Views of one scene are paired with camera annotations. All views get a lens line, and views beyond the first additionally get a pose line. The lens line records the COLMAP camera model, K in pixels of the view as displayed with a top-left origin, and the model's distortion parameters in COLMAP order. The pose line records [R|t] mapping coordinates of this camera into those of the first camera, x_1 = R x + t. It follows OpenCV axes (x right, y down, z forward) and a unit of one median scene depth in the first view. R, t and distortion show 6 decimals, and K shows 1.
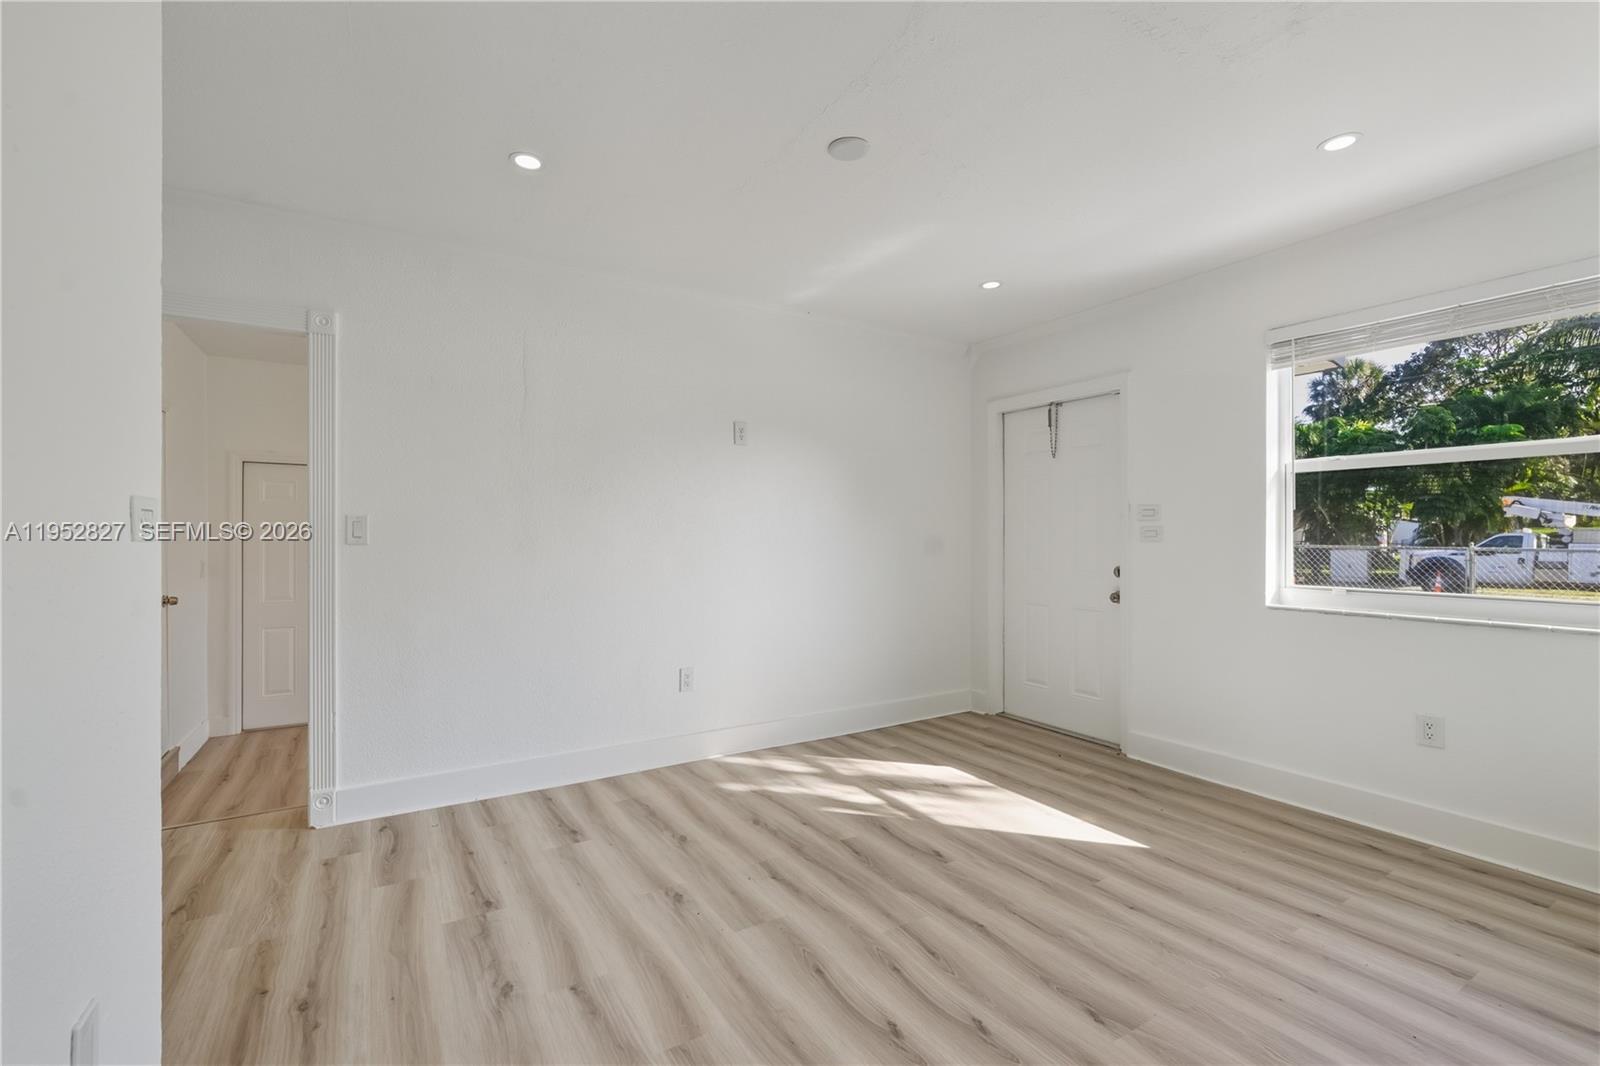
lens RADIAL K [[700.2, 0, 805.1], [0, 700.2, 539.0], [0, 0, 1]] dist [-0.002452, 0.000901]
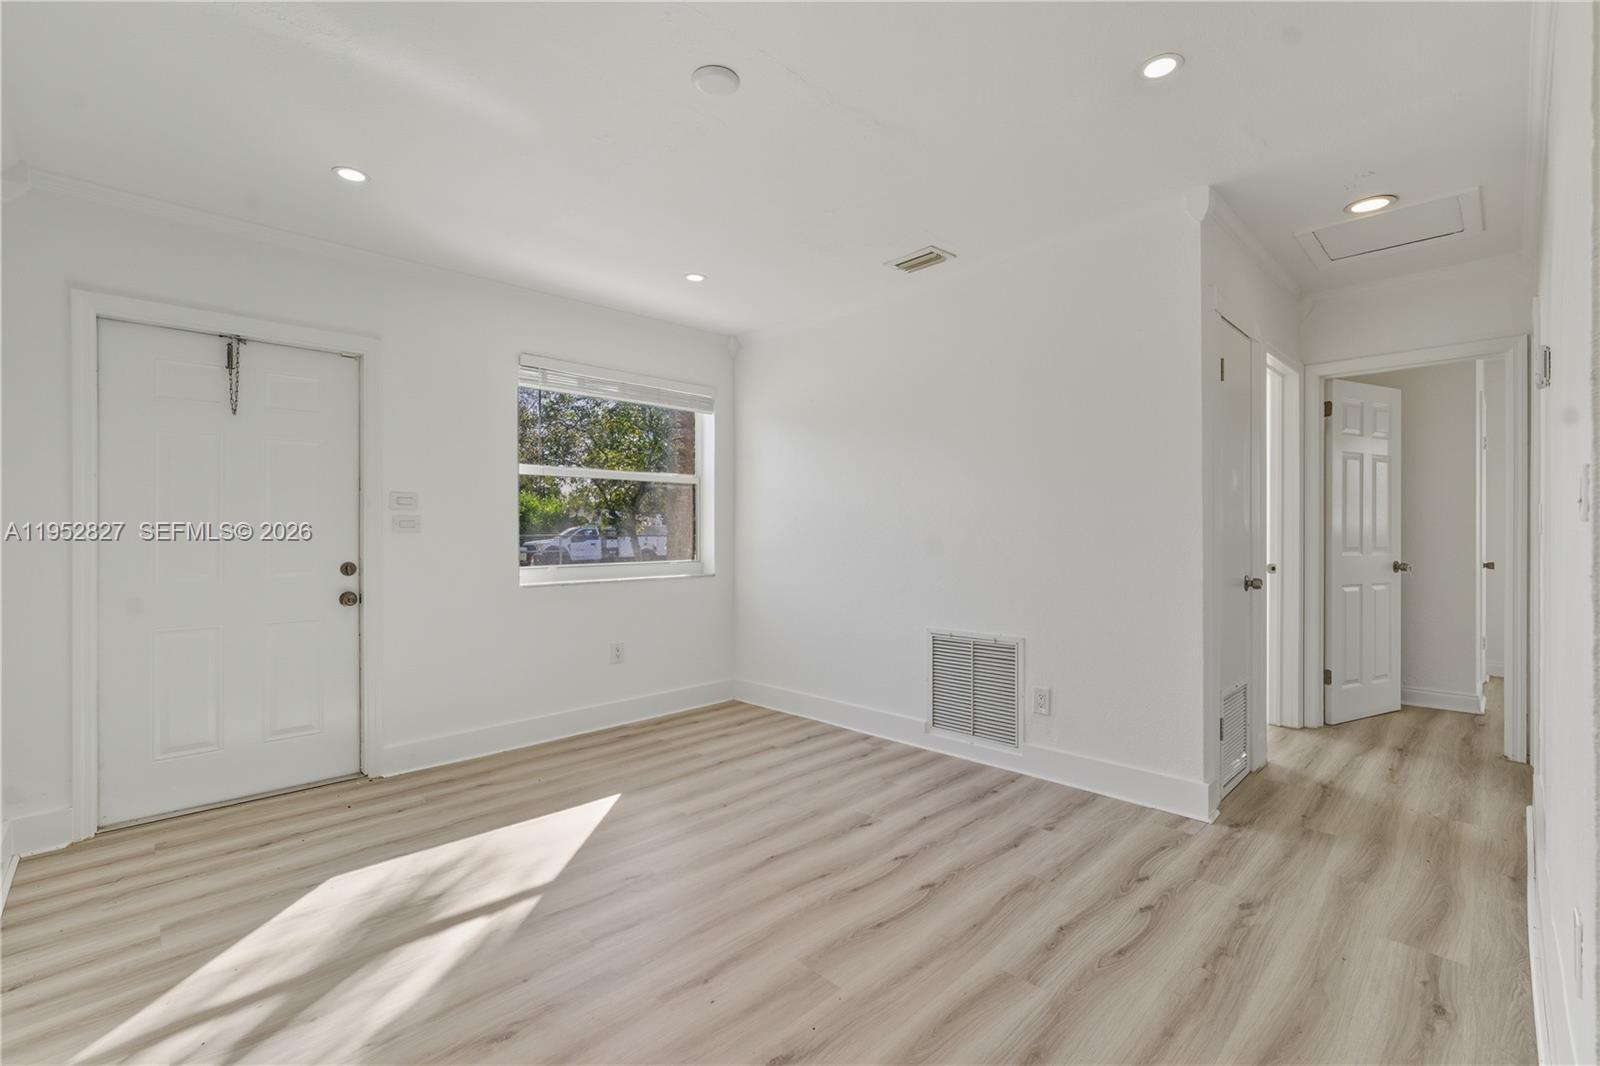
lens RADIAL K [[697.0, 0, 798.9], [0, 697.0, 530.7], [0, 0, 1]] dist [-0.001011, 0.000075]
pose [[-0.214640, -0.001482, 0.976692, -0.706115], [0.006176, 0.999977, 0.002875, 0.002832], [-0.976674, 0.006649, -0.214626, 0.948091]]
